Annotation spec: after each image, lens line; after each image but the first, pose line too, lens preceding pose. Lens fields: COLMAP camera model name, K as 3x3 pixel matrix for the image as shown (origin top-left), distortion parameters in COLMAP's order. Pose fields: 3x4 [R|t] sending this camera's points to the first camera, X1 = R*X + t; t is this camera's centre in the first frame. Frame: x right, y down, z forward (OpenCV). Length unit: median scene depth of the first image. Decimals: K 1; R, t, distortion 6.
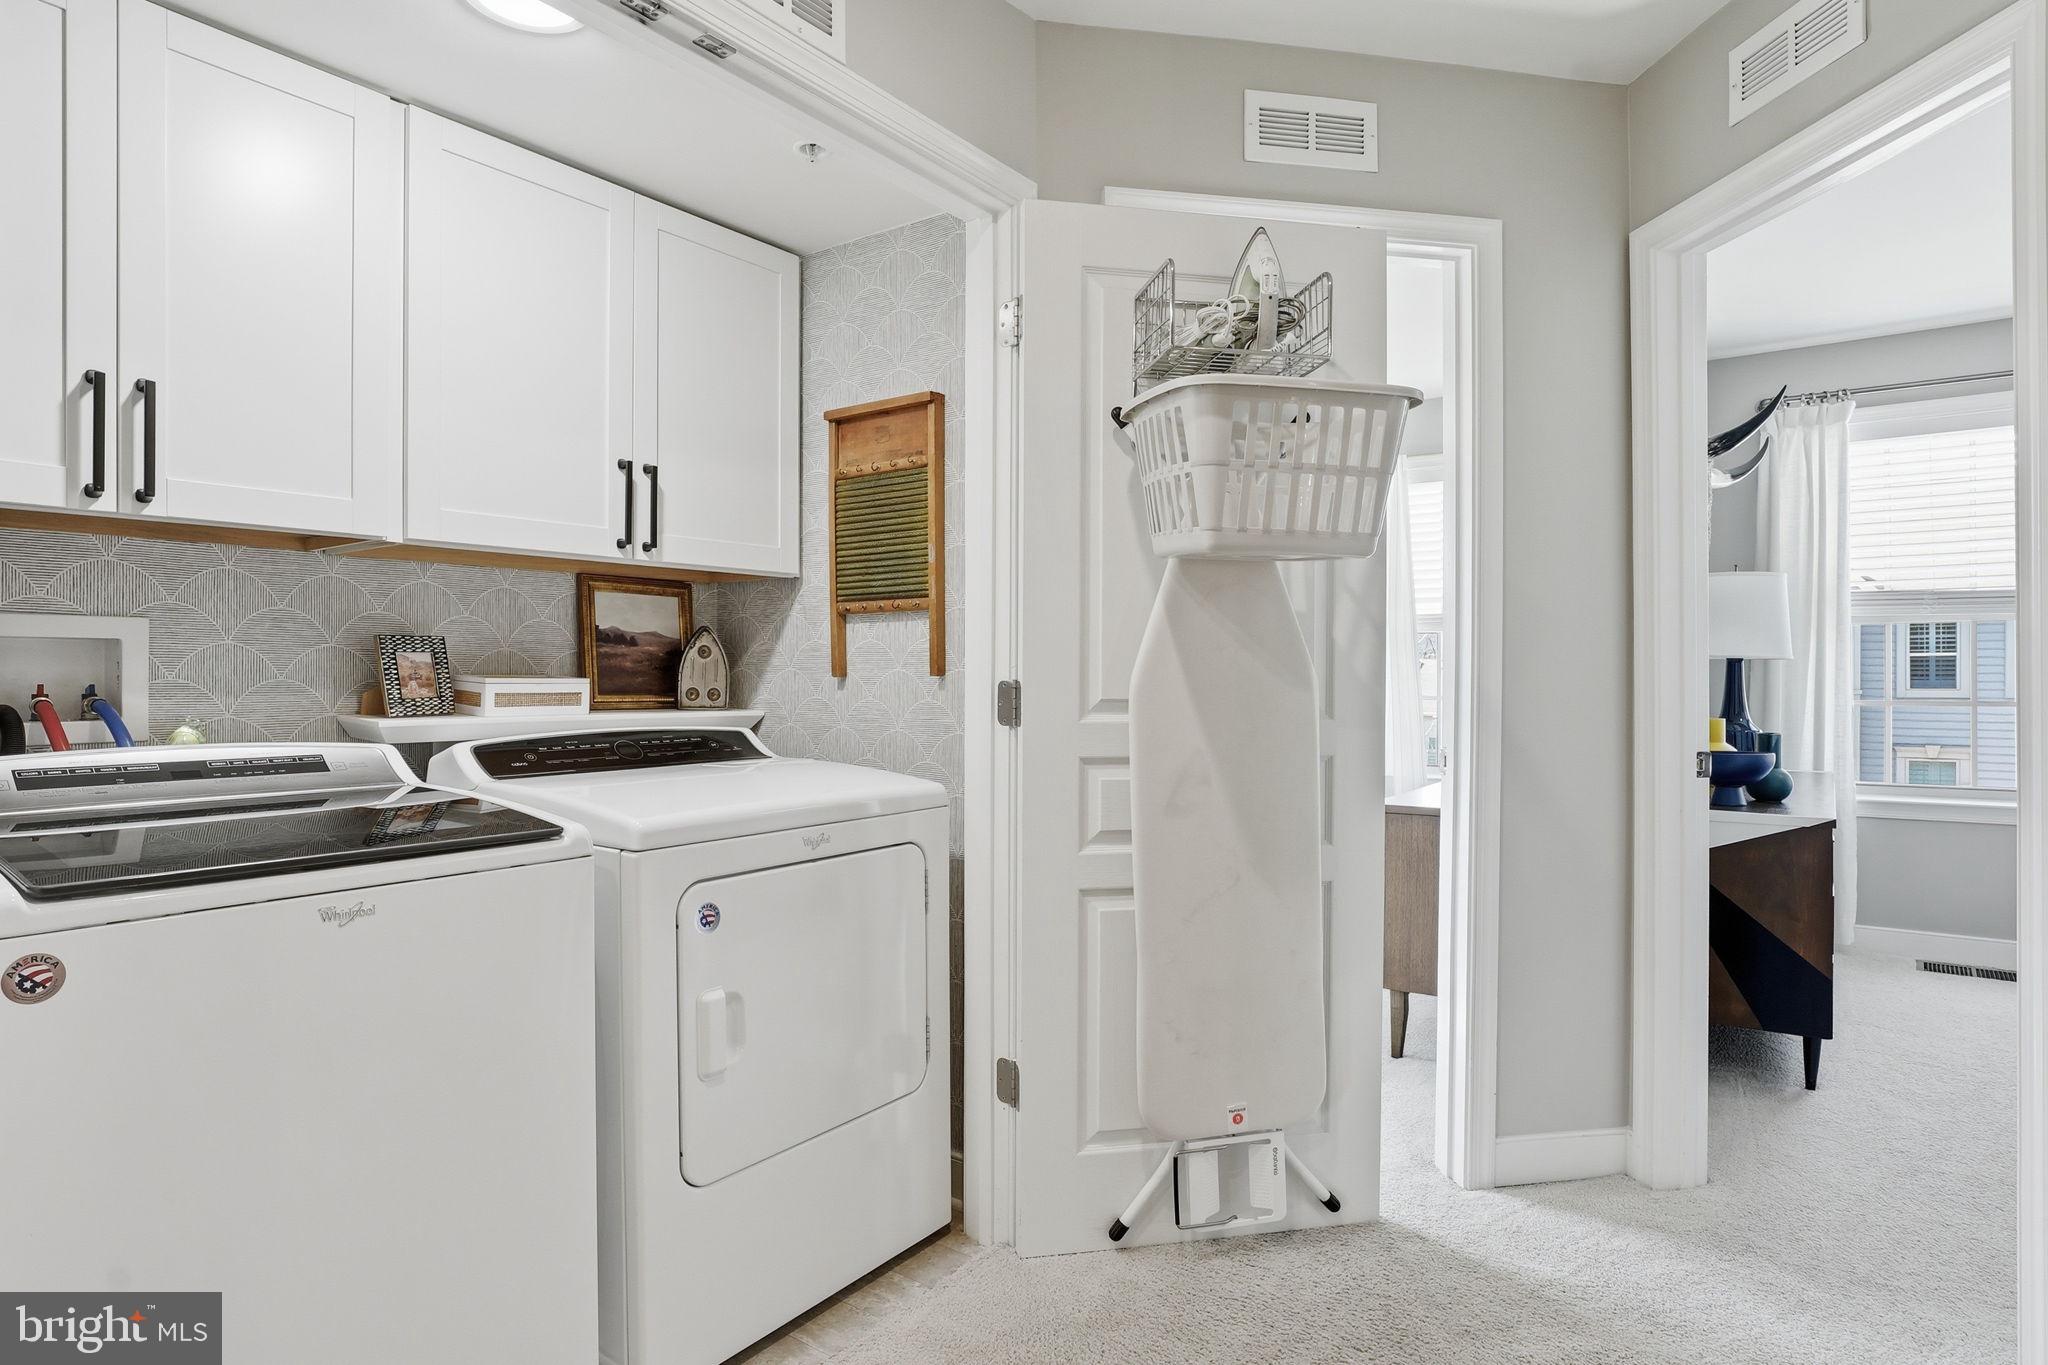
lens RADIAL K [[1047.6, 0, 1020.2], [0, 1047.6, 666.5], [0, 0, 1]] dist [-0.029306, 0.008466]
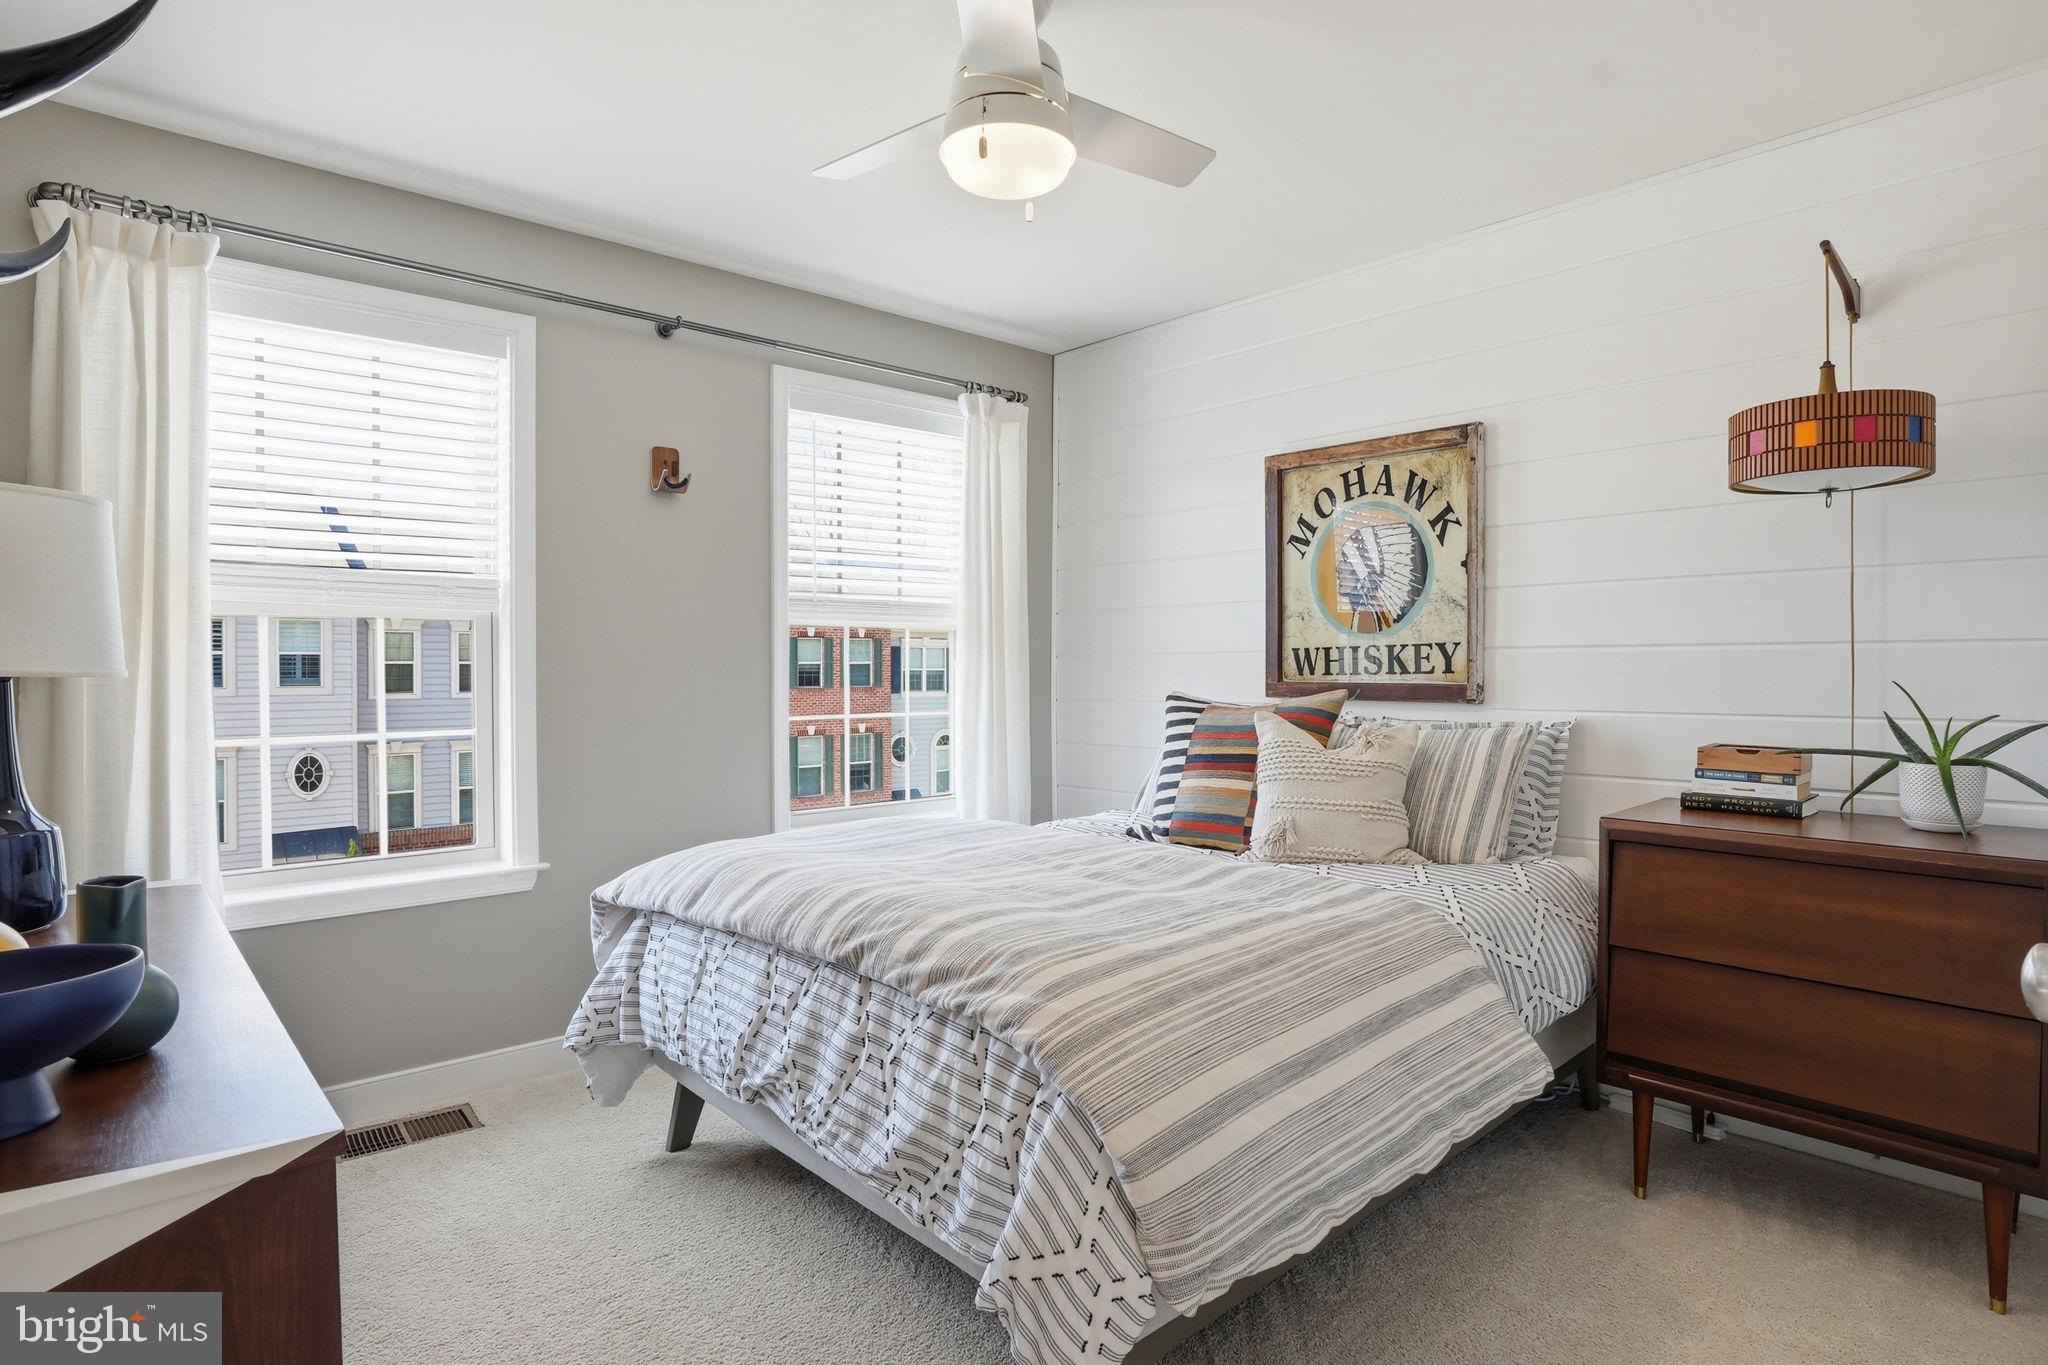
lens RADIAL K [[1047.6, 0, 1036.8], [0, 1047.6, 654.7], [0, 0, 1]] dist [-0.029306, 0.008466]
pose [[0.174363, -0.001498, 0.984680, 0.295433], [0.011374, 0.999935, -0.000493, -0.010179], [-0.984616, 0.011286, 0.174368, 0.418206]]
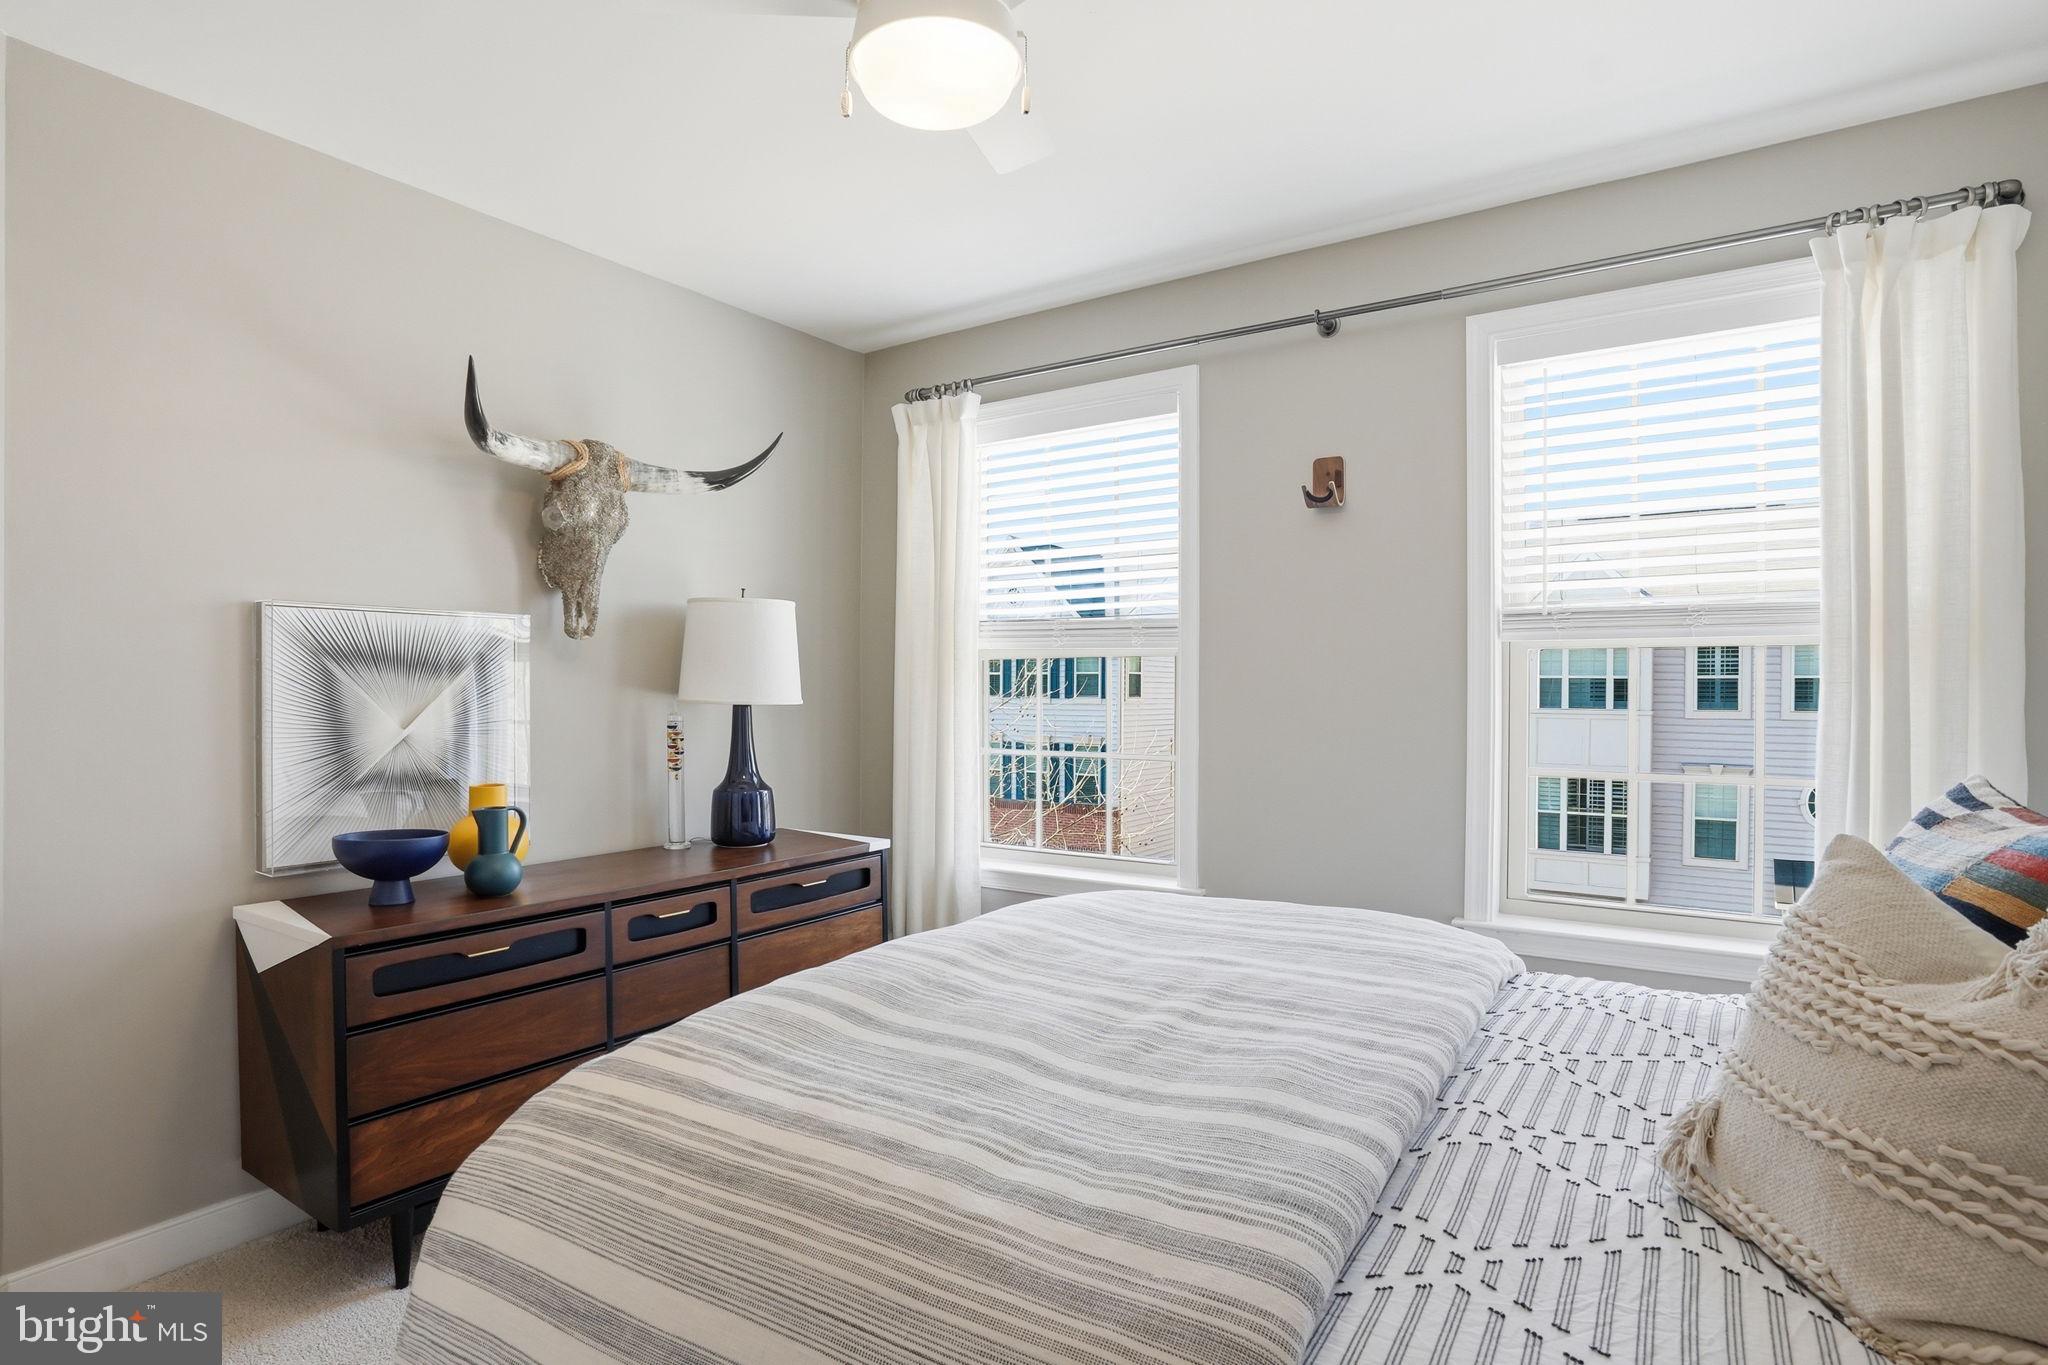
lens RADIAL K [[1047.6, 0, 1022.5], [0, 1047.6, 687.0], [0, 0, 1]] dist [-0.029306, 0.008466]
pose [[0.997008, -0.002748, 0.077251, 0.765644], [0.002878, 0.999995, -0.001566, -0.013312], [-0.077246, 0.001784, 0.997010, 0.133289]]
